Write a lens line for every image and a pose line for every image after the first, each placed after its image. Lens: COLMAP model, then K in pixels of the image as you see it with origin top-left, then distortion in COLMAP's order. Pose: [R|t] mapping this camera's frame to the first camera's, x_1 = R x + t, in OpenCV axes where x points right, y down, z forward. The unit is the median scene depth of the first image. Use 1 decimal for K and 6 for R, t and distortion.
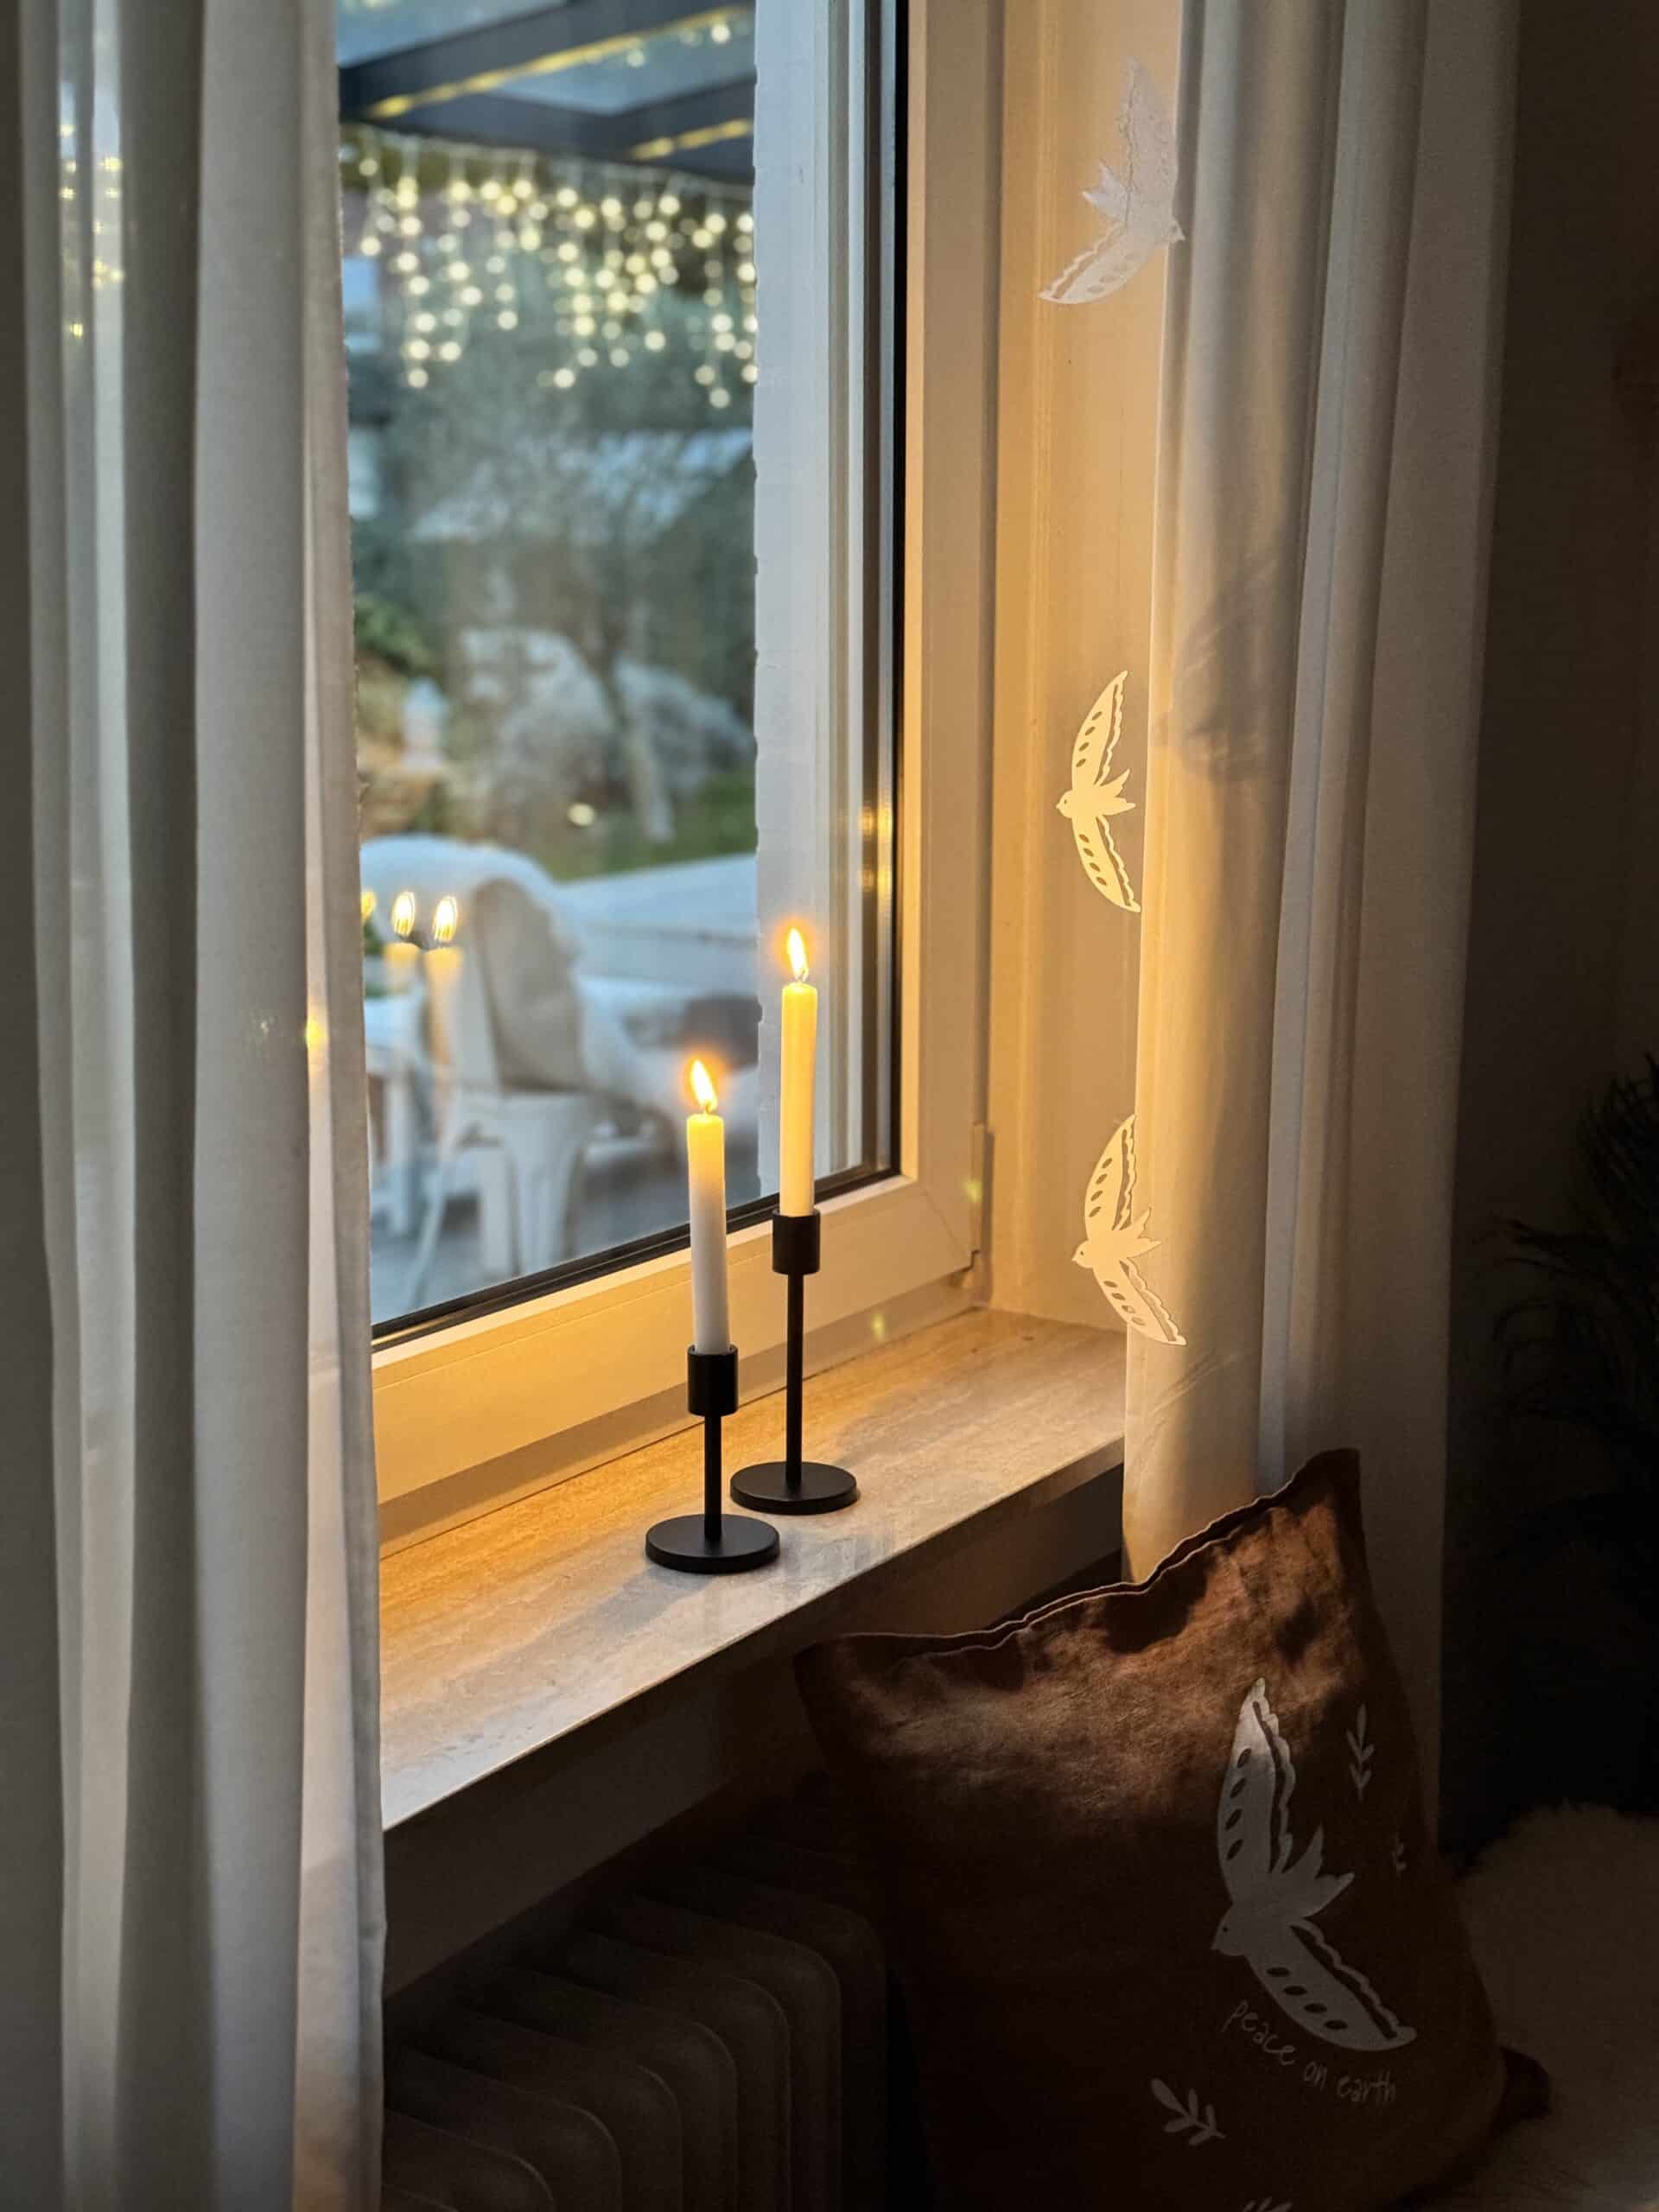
lens RADIAL K [[3130.1, 0, 829.5], [0, 3130.1, 1106.0], [0, 0, 1]] dist [0.247907, -0.620446]
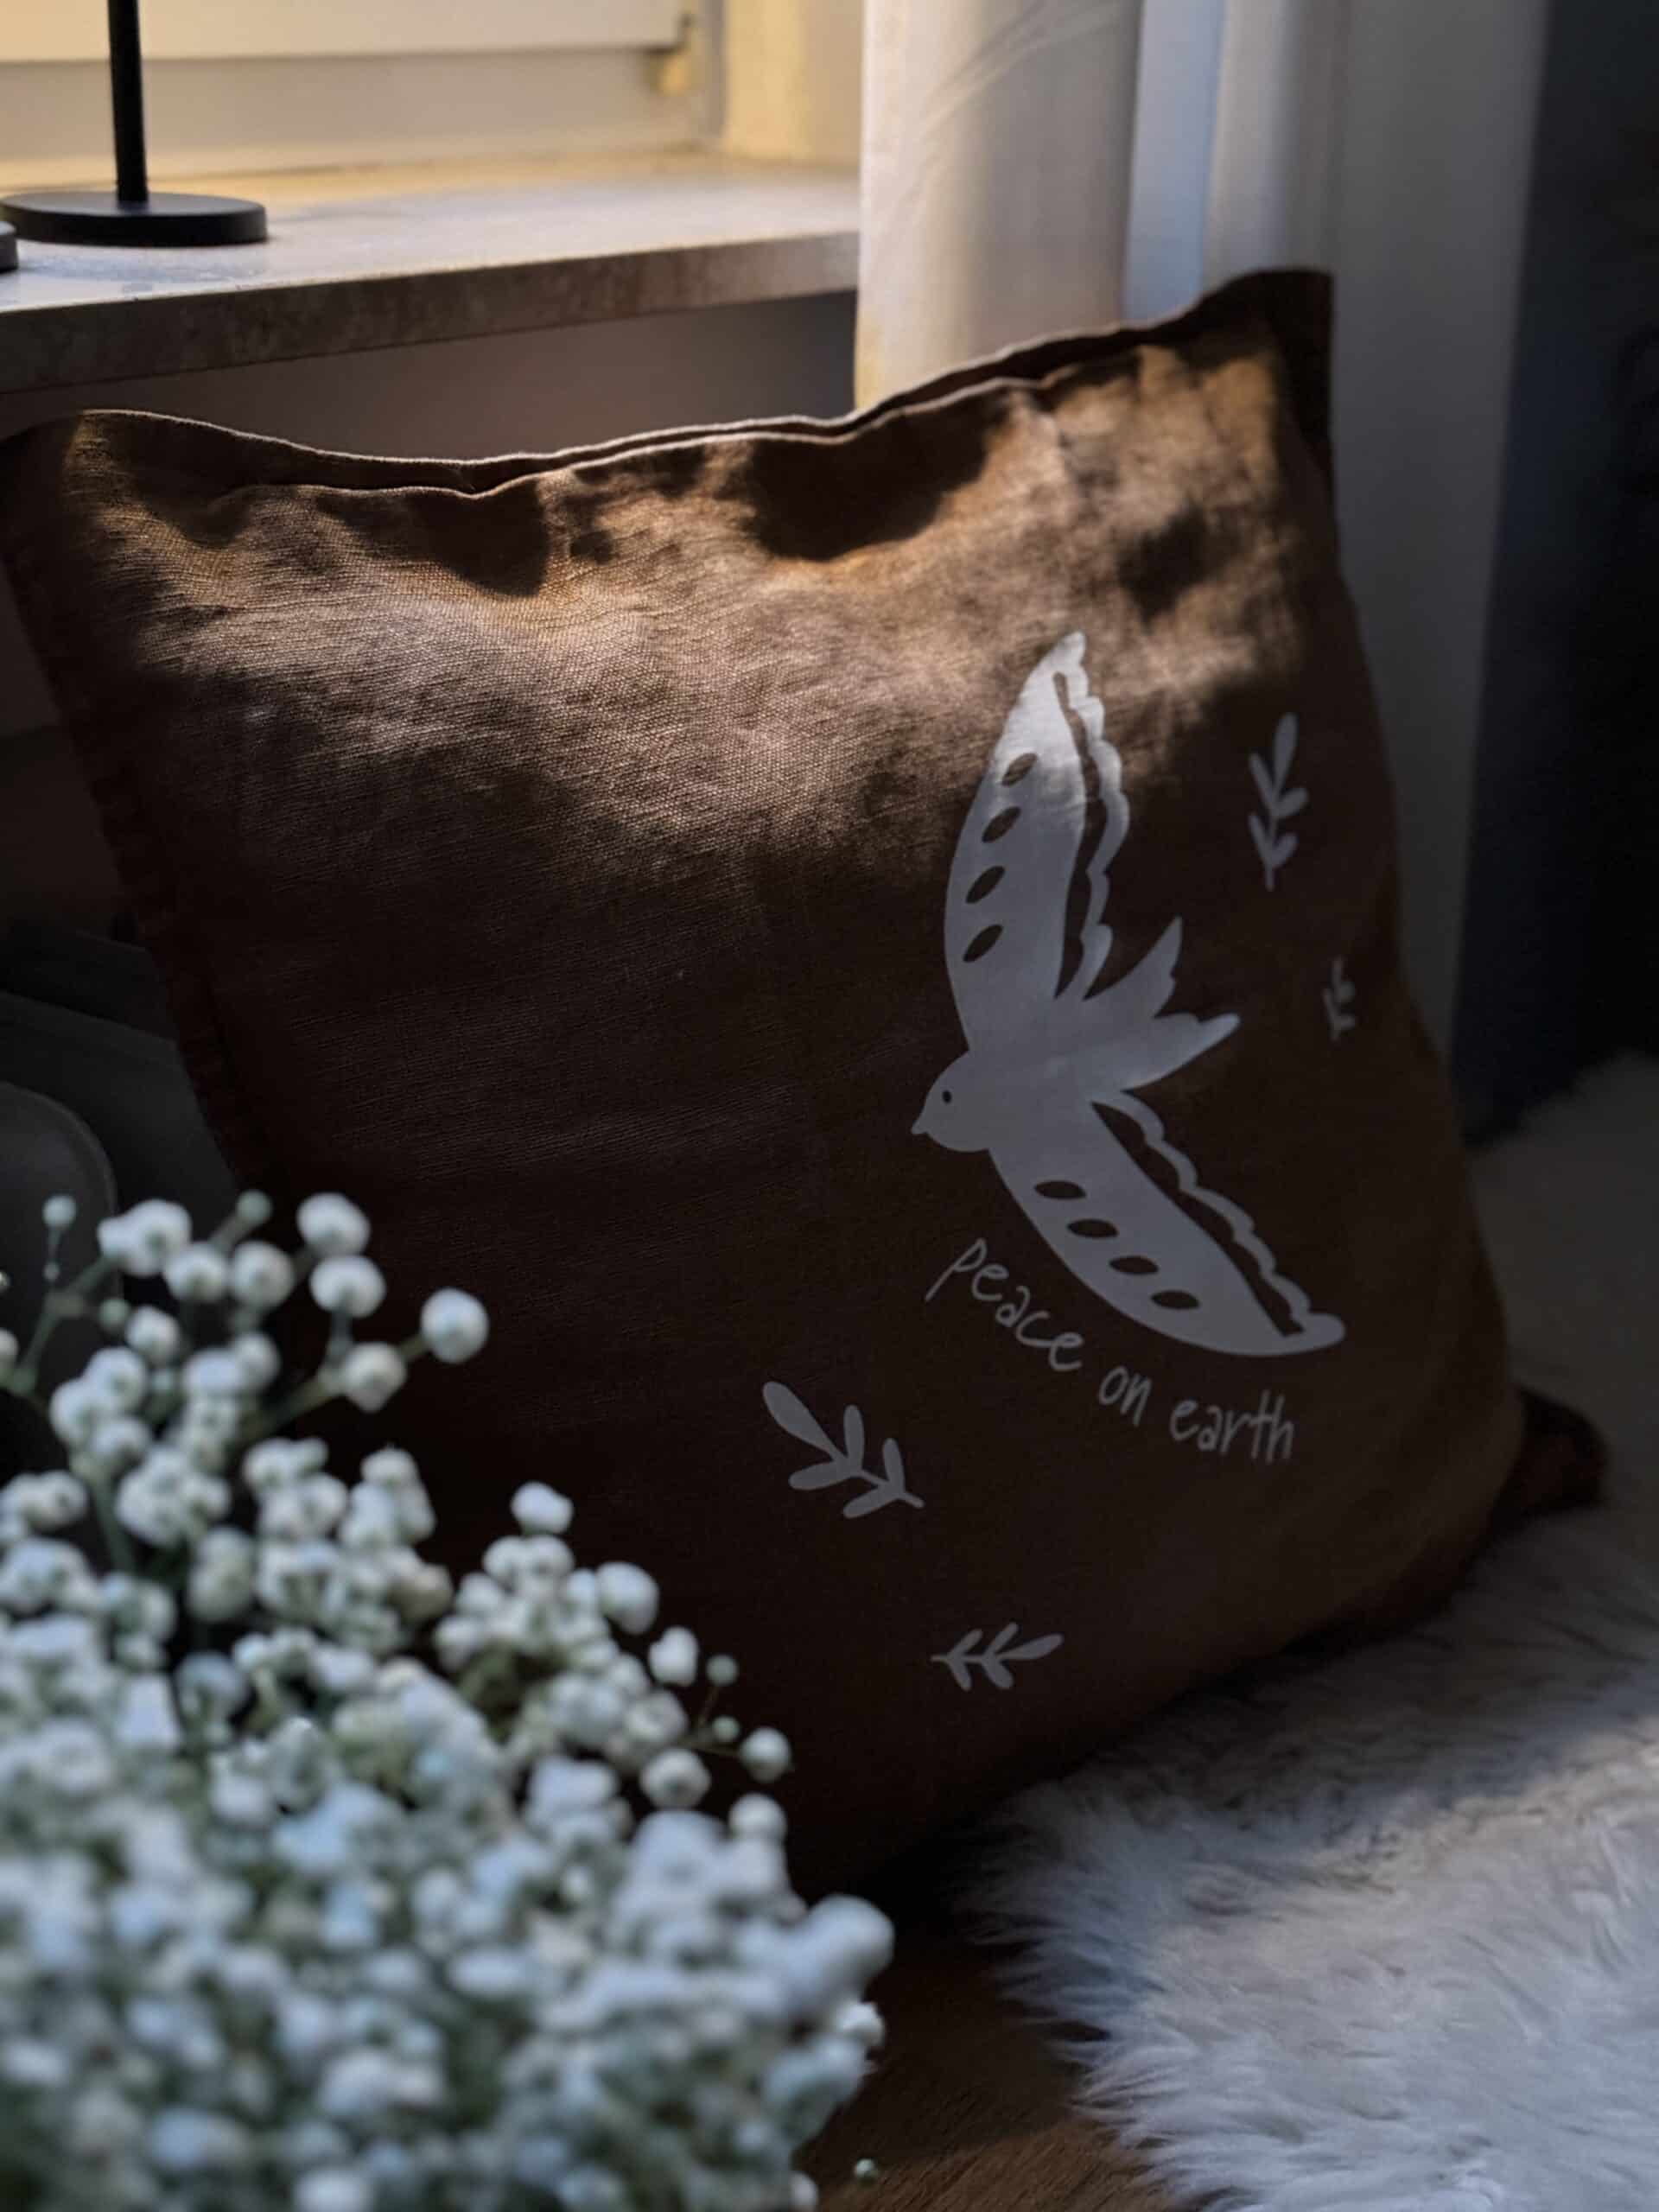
lens RADIAL K [[3284.1, 0, 829.5], [0, 3284.1, 1106.0], [0, 0, 1]] dist [0.080524, 0.047403]
pose [[0.999125, 0.031963, -0.026960, 0.116258], [-0.027196, 0.986473, 0.161651, 0.175145], [0.031762, -0.160777, 0.986480, 0.495018]]
